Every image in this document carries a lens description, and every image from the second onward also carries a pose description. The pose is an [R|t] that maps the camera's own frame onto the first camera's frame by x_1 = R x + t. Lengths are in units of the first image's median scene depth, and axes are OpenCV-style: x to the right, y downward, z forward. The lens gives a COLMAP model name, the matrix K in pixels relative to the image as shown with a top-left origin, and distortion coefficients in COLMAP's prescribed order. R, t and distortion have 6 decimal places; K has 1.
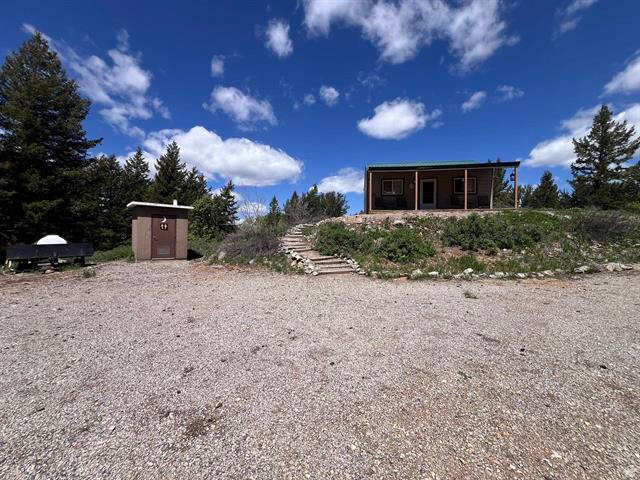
lens RADIAL K [[256.8, 0, 319.8], [0, 256.8, 239.7], [0, 0, 1]] dist [-0.001123, -0.000102]
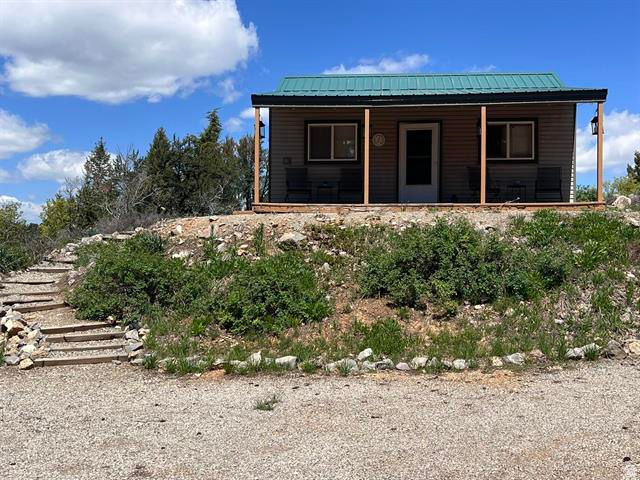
lens RADIAL K [[763.3, 0, 320.1], [0, 763.3, 239.8], [0, 0, 1]] dist [0.121897, 0.000000]
pose [[0.998163, 0.006090, 0.060273, 0.326498], [-0.003837, 0.999292, -0.037437, -0.021149], [-0.060458, 0.037137, 0.997480, -0.257791]]
